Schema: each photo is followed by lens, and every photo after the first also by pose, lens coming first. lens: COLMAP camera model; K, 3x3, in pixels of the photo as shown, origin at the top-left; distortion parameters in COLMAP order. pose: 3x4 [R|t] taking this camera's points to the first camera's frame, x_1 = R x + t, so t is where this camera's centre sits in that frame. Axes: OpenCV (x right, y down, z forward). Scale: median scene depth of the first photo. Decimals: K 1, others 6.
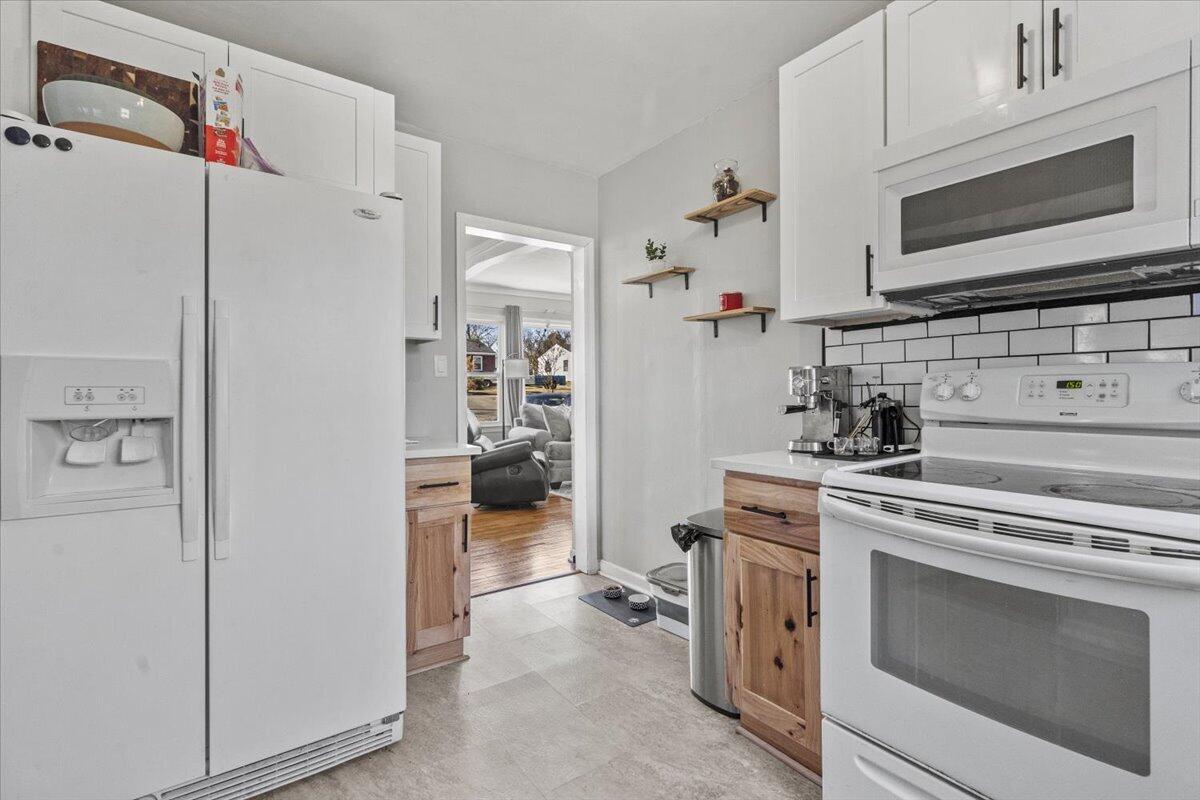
lens RADIAL K [[542.2, 0, 603.2], [0, 542.2, 393.8], [0, 0, 1]] dist [-0.010536, 0.003790]
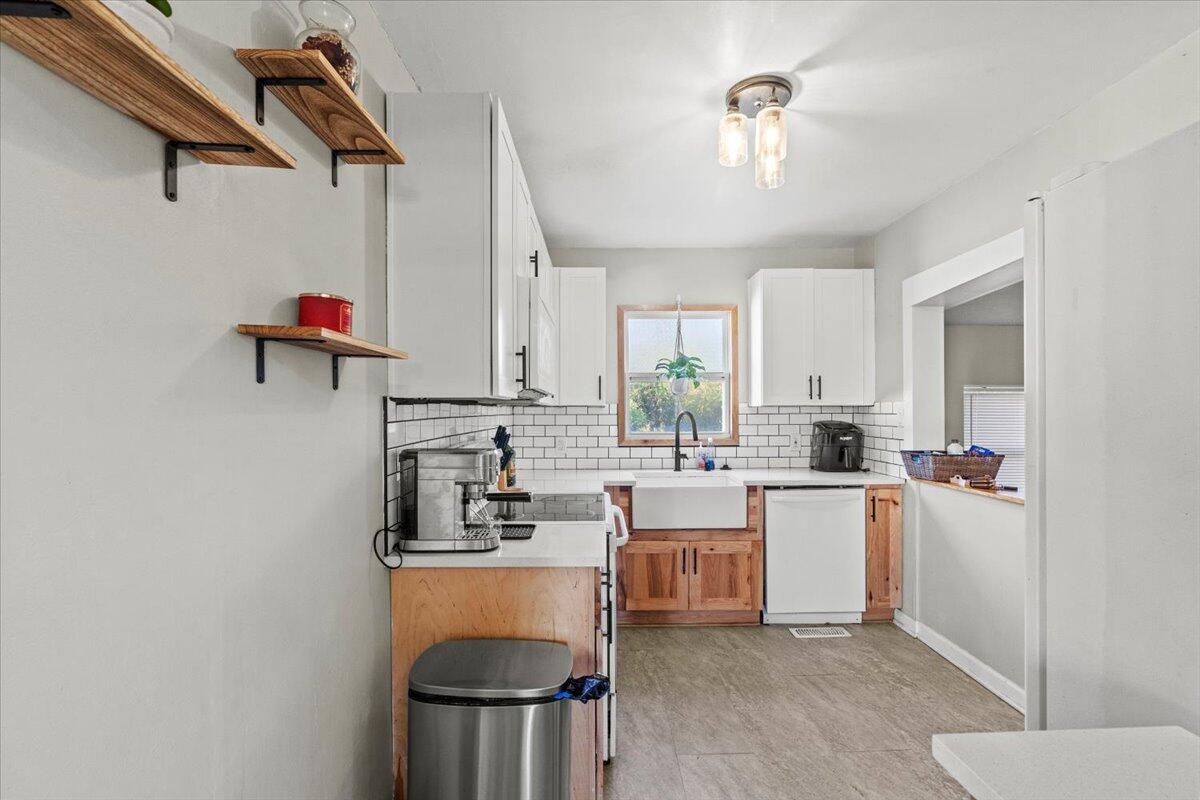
lens RADIAL K [[542.2, 0, 608.4], [0, 542.2, 412.7], [0, 0, 1]] dist [-0.010536, 0.003790]
pose [[-0.820414, 0.006882, 0.571729, -0.328396], [0.010248, 0.999944, 0.002669, -0.122906], [-0.571678, 0.008049, -0.820438, 1.783625]]
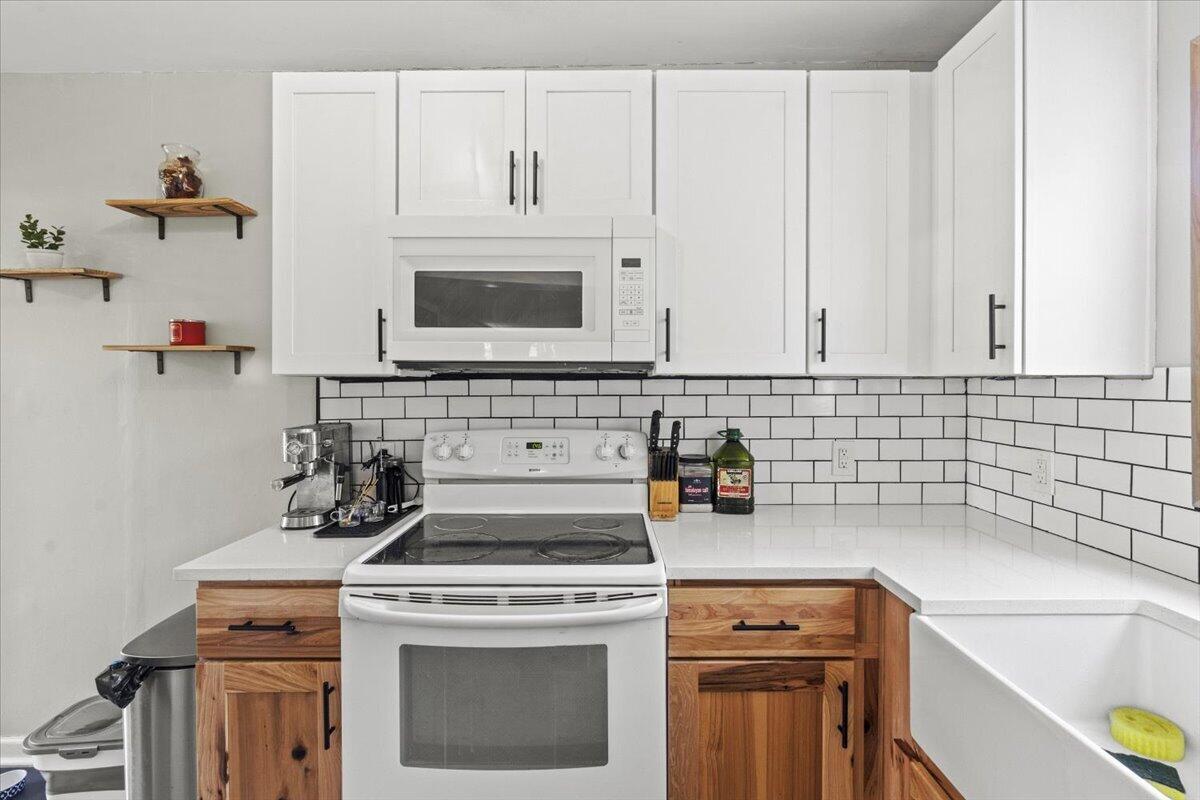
lens RADIAL K [[542.2, 0, 603.6], [0, 542.2, 385.2], [0, 0, 1]] dist [-0.010536, 0.003790]
pose [[0.586416, 0.003949, 0.810000, -0.053364], [0.001523, 0.999981, -0.005978, -0.126578], [-0.810009, 0.004740, 0.586399, 0.108976]]
